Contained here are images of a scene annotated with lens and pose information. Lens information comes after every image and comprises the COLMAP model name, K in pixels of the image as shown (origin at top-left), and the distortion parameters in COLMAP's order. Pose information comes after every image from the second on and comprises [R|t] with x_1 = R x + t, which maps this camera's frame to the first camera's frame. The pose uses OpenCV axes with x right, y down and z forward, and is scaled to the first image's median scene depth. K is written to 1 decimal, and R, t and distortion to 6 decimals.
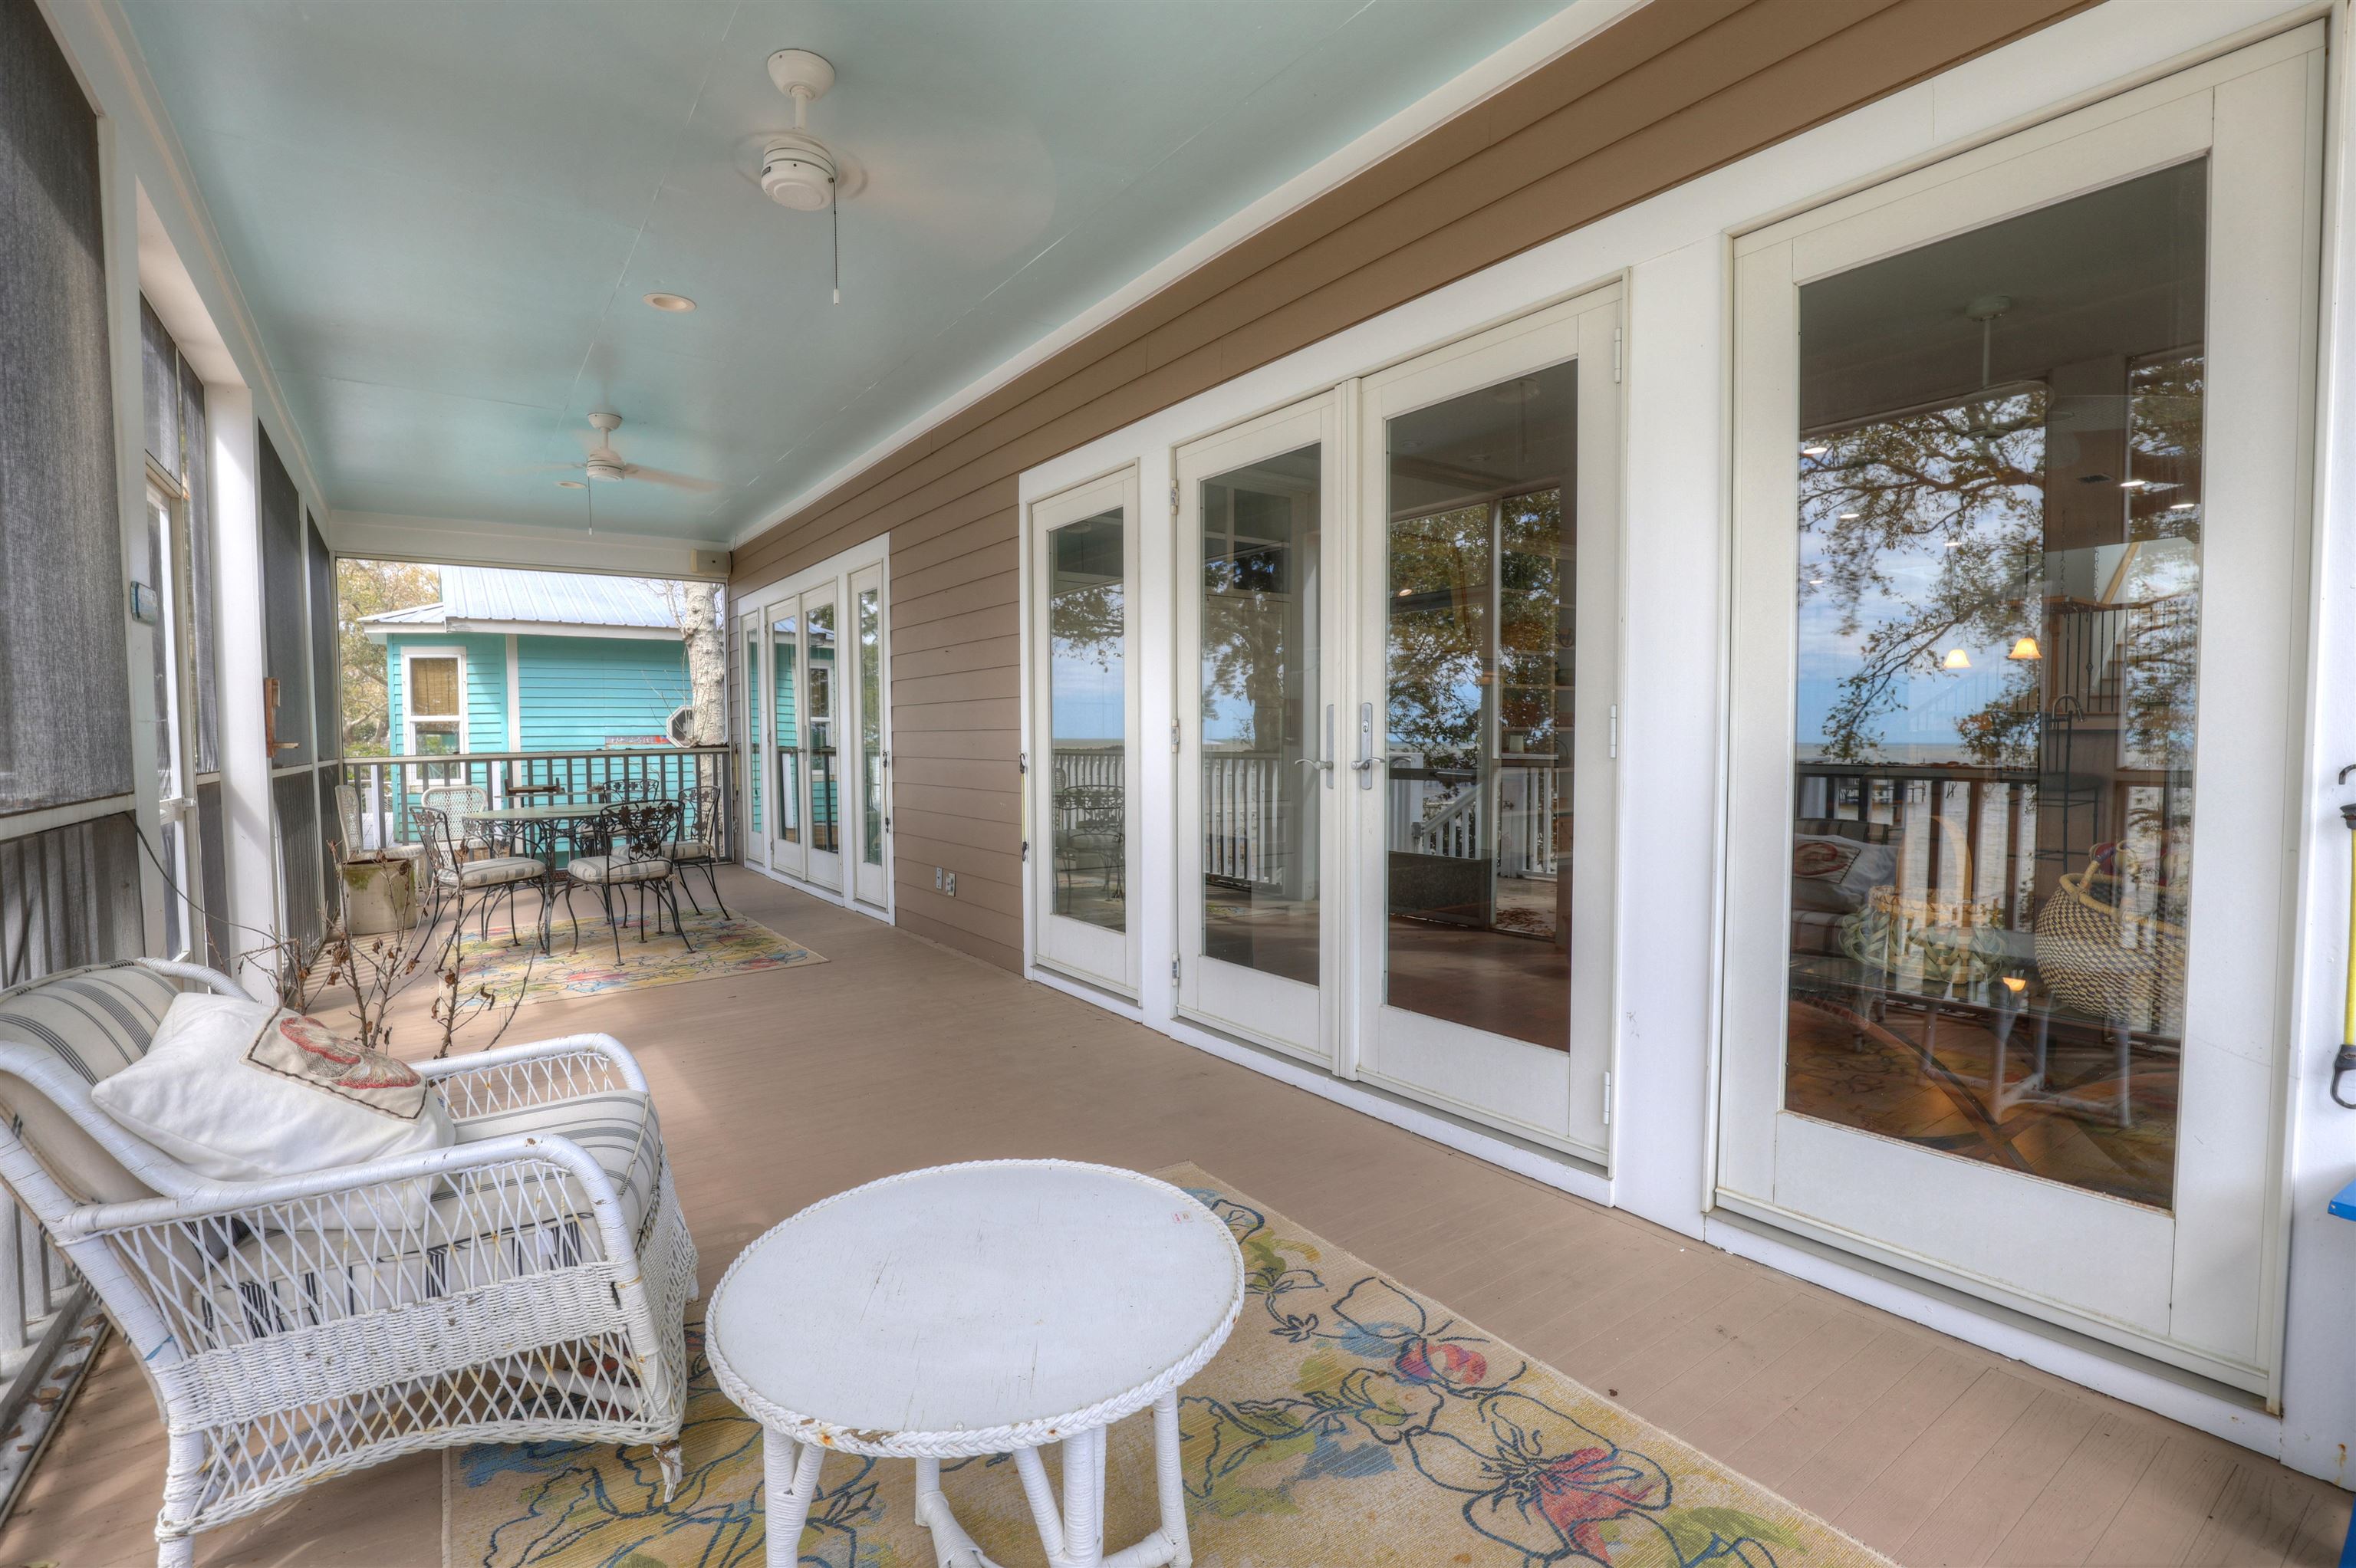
lens RADIAL K [[1102.6, 0, 1185.4], [0, 1102.6, 791.1], [0, 0, 1]] dist [0.000199, -0.000215]
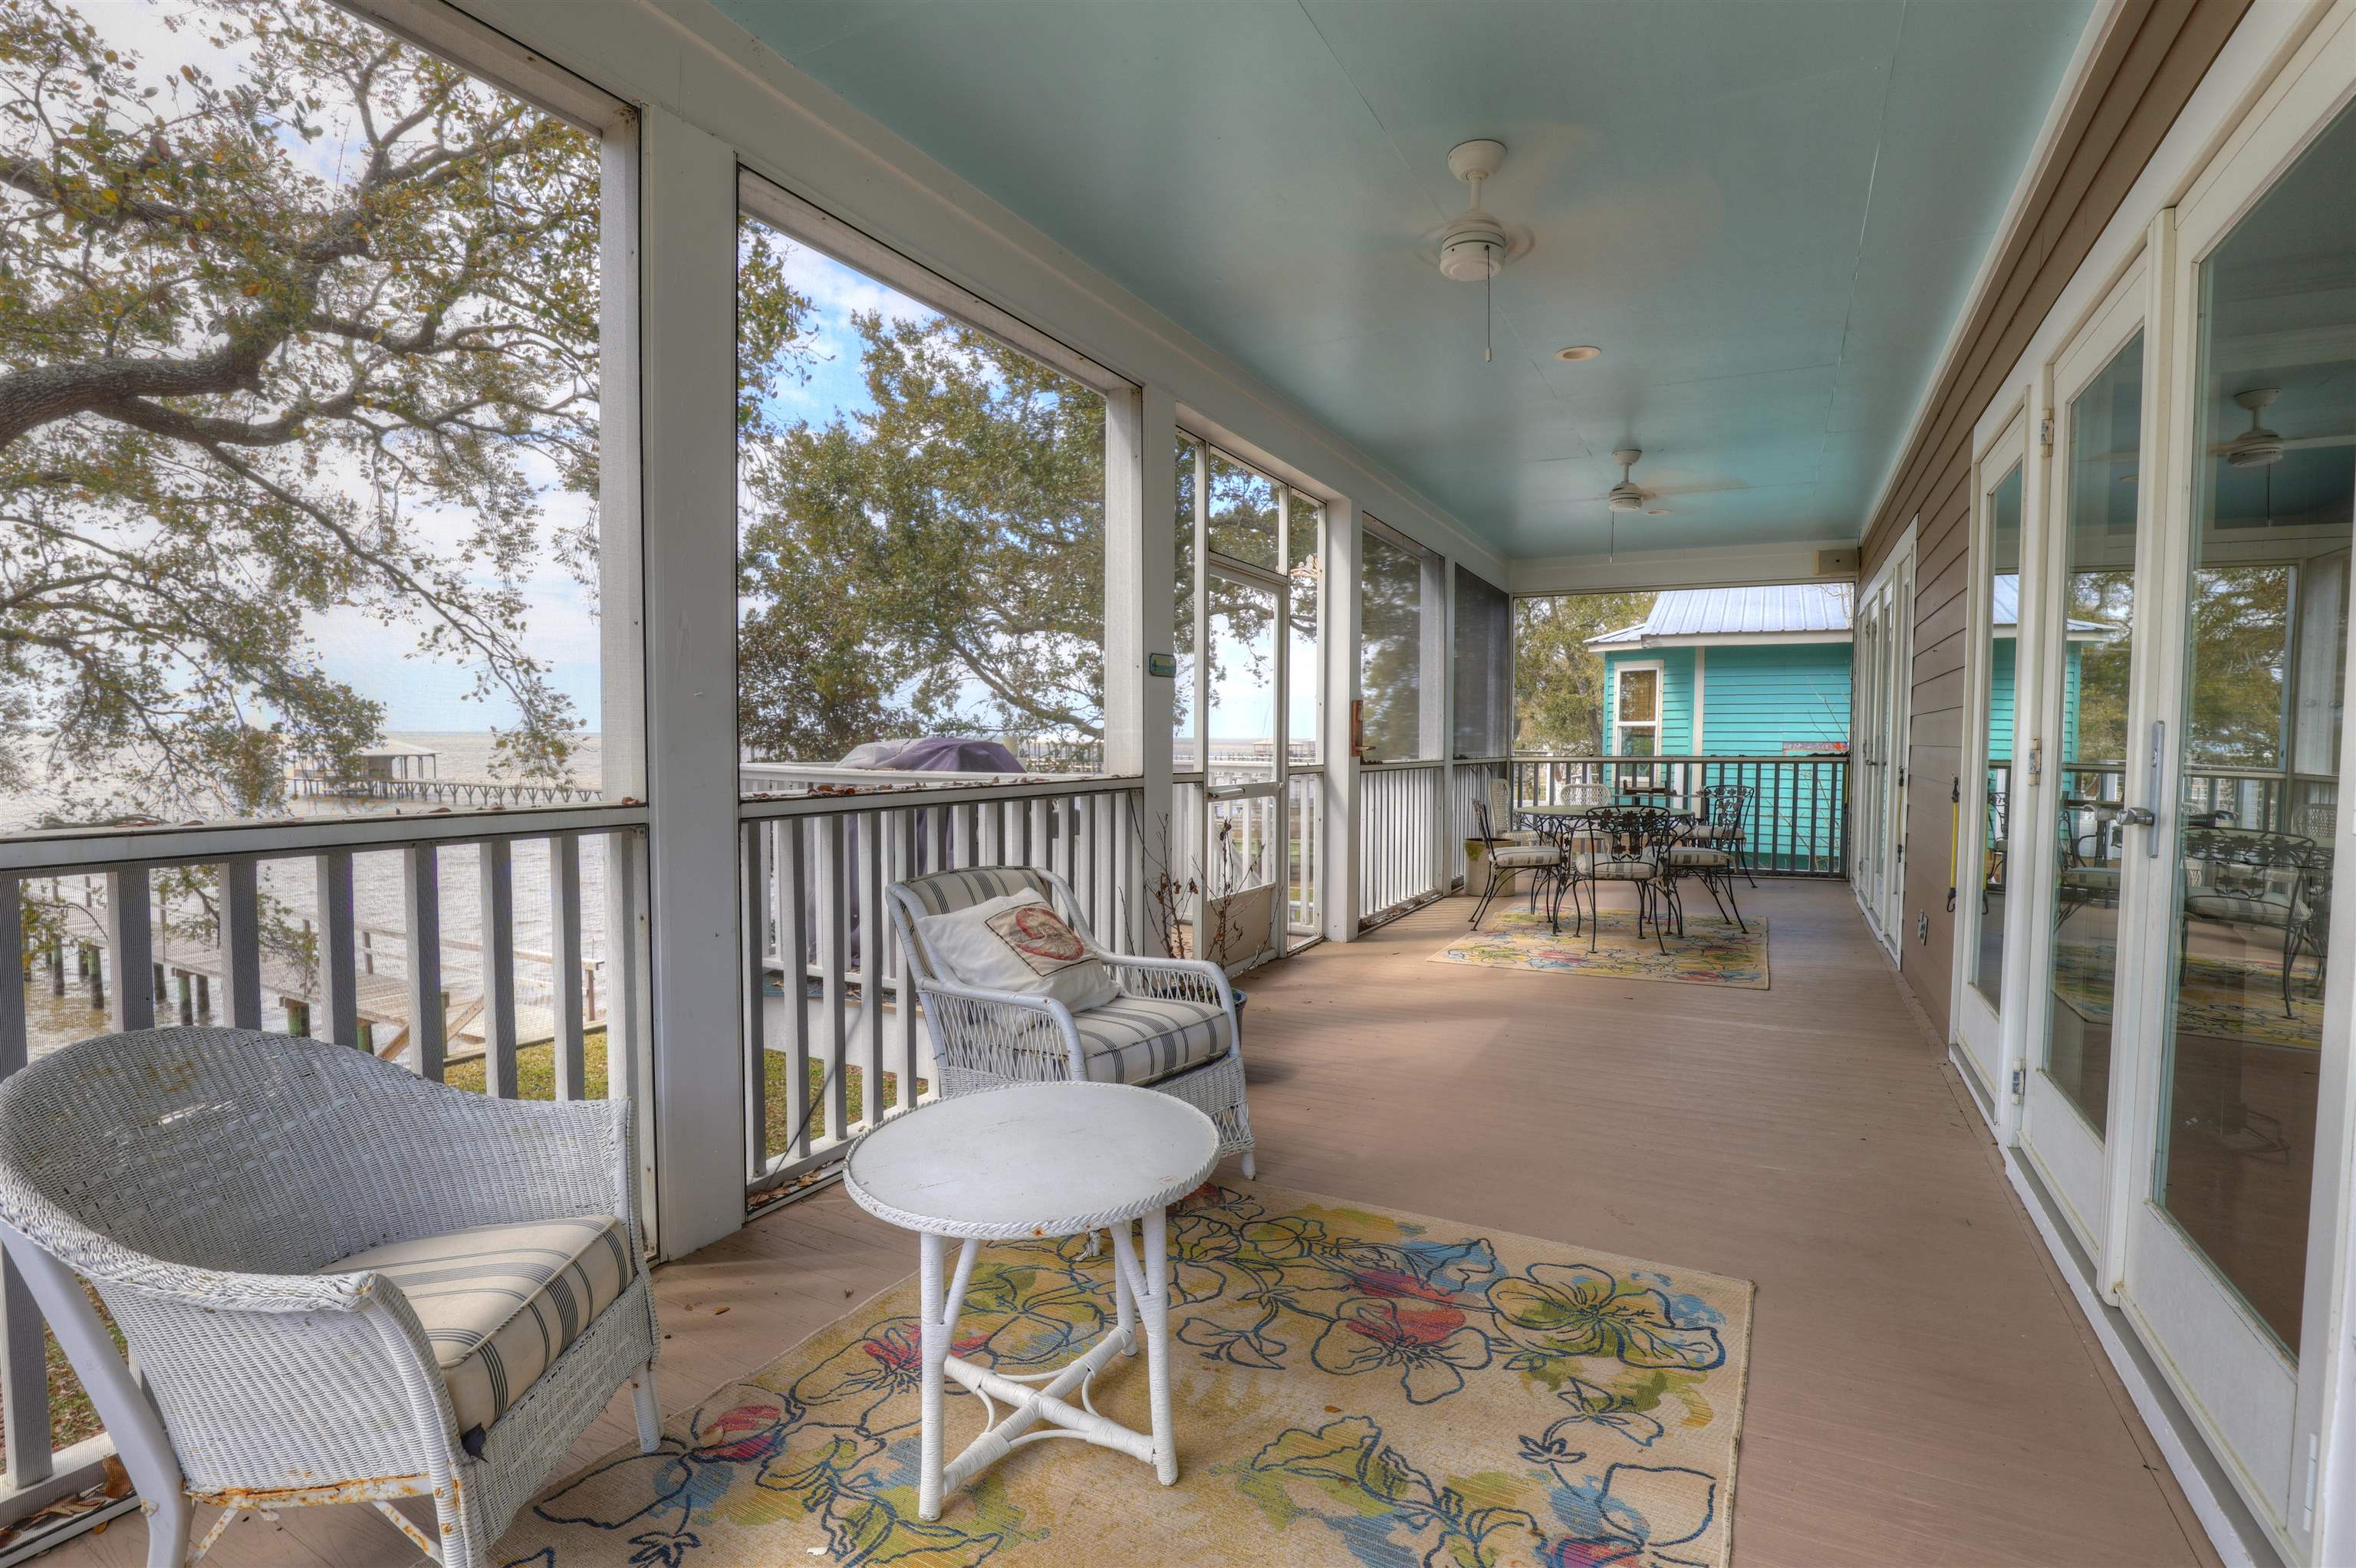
lens RADIAL K [[1102.6, 0, 1187.8], [0, 1102.6, 780.7], [0, 0, 1]] dist [0.000199, -0.000215]
pose [[0.462924, 0.050121, -0.884980, 0.162600], [-0.059913, 0.997886, 0.025175, -0.010136], [0.884371, 0.041368, 0.464949, 0.074082]]
